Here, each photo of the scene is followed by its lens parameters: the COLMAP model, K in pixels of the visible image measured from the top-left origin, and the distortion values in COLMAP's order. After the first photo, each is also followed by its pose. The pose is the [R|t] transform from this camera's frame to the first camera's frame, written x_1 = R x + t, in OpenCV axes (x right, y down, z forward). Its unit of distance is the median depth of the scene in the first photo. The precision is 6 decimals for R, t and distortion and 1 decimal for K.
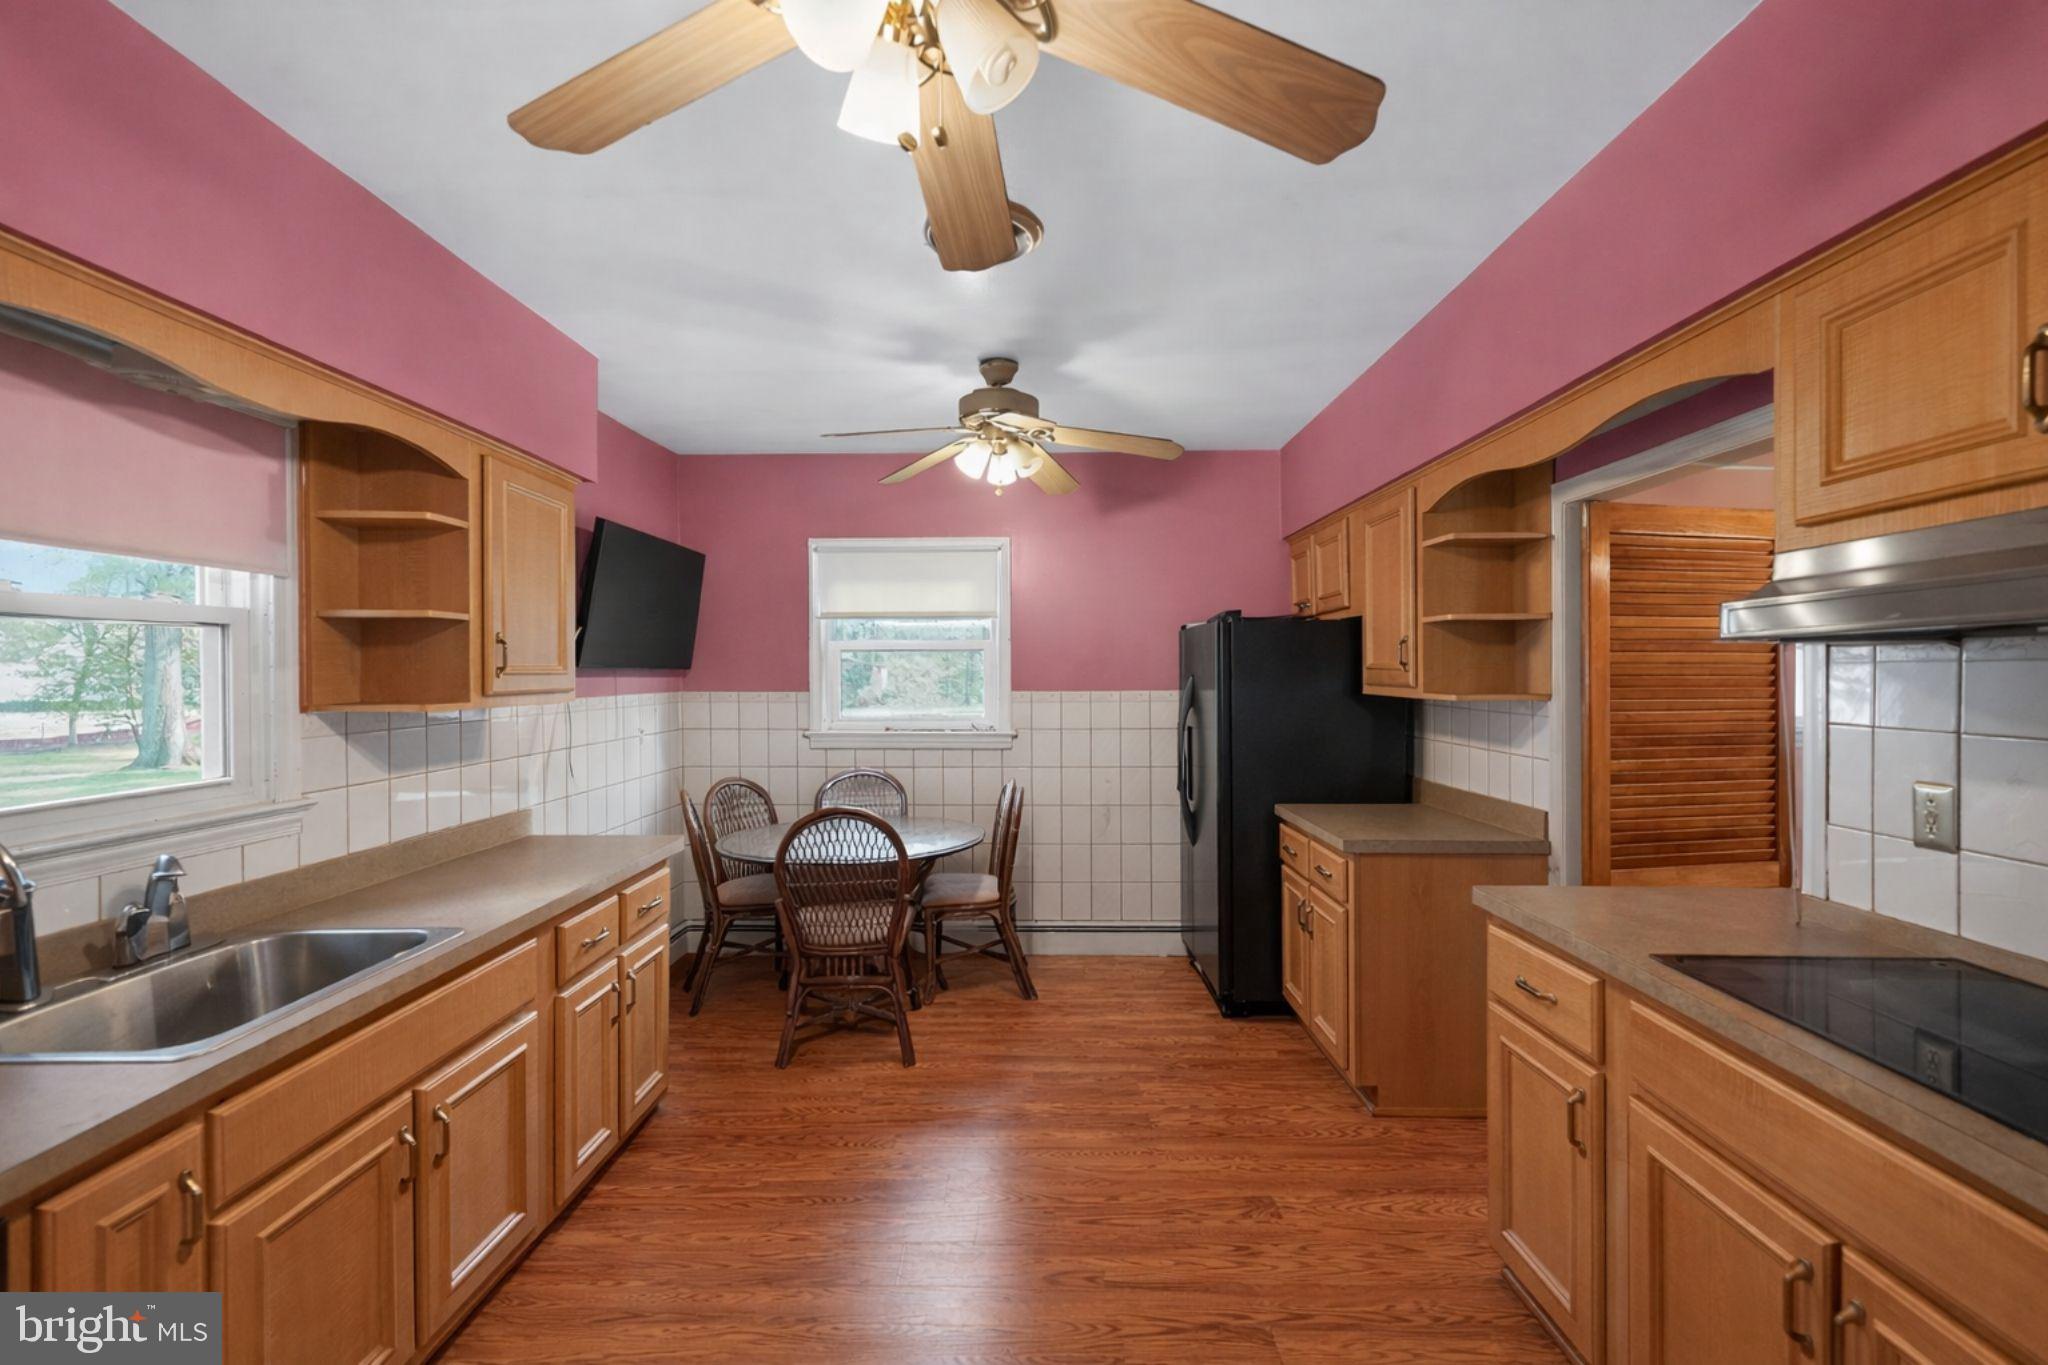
lens RADIAL K [[905.2, 0, 1029.5], [0, 905.2, 676.3], [0, 0, 1]] dist [0.000109, -0.000079]
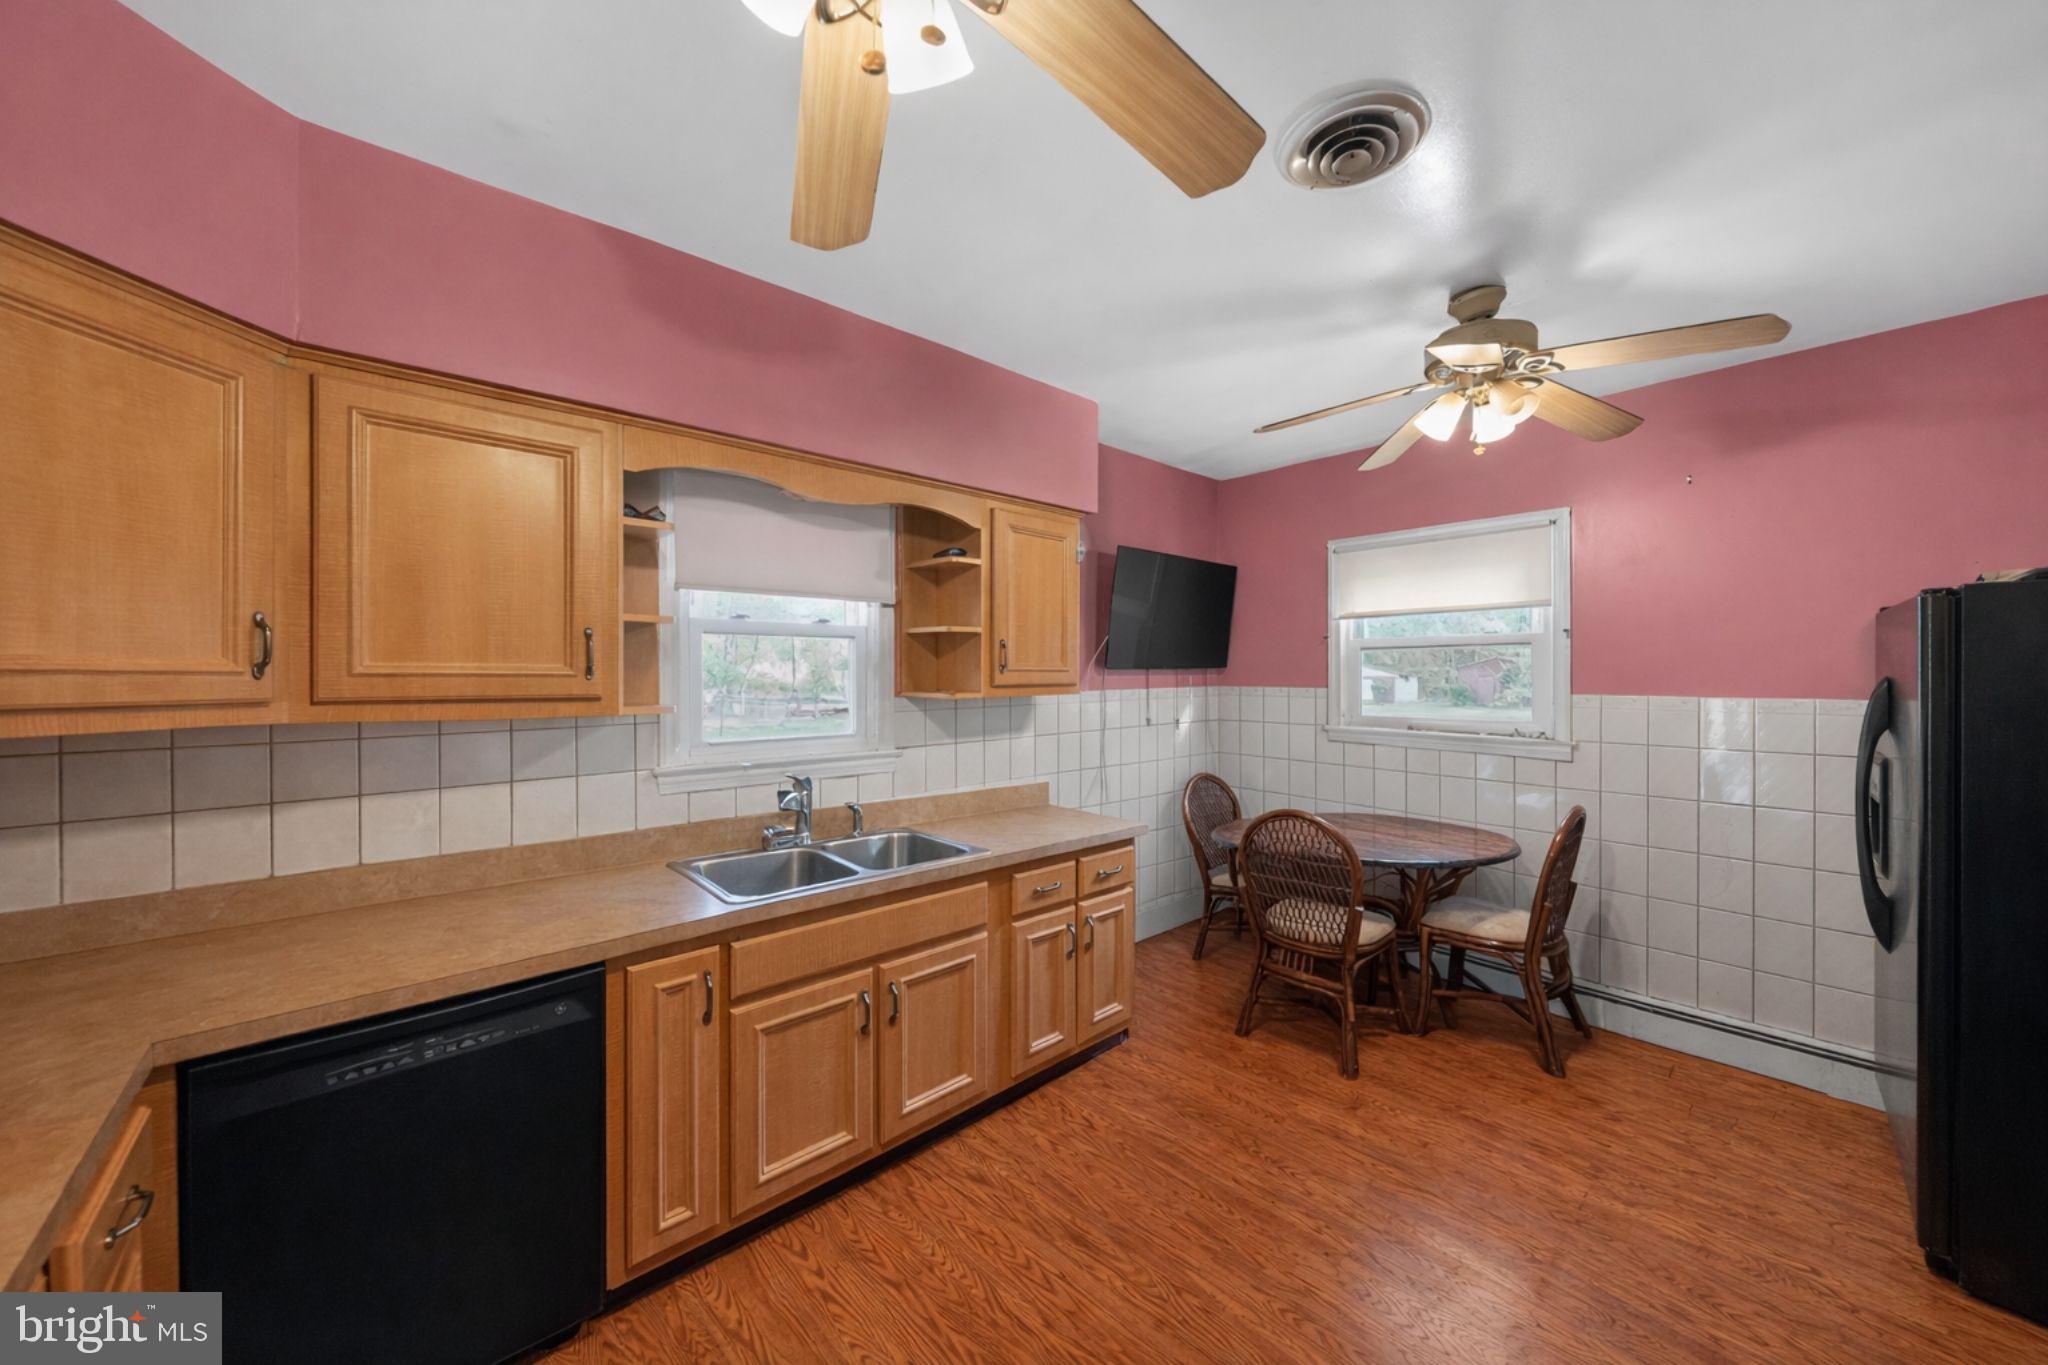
lens RADIAL K [[709.8, 0, 1020.6], [0, 709.8, 679.4], [0, 0, 1]] dist [0.003250, 0.000158]
pose [[0.660204, 0.012661, -0.750980, 0.178401], [-0.005934, 0.999915, 0.011642, -0.001572], [0.751063, -0.003230, 0.660222, 0.257740]]
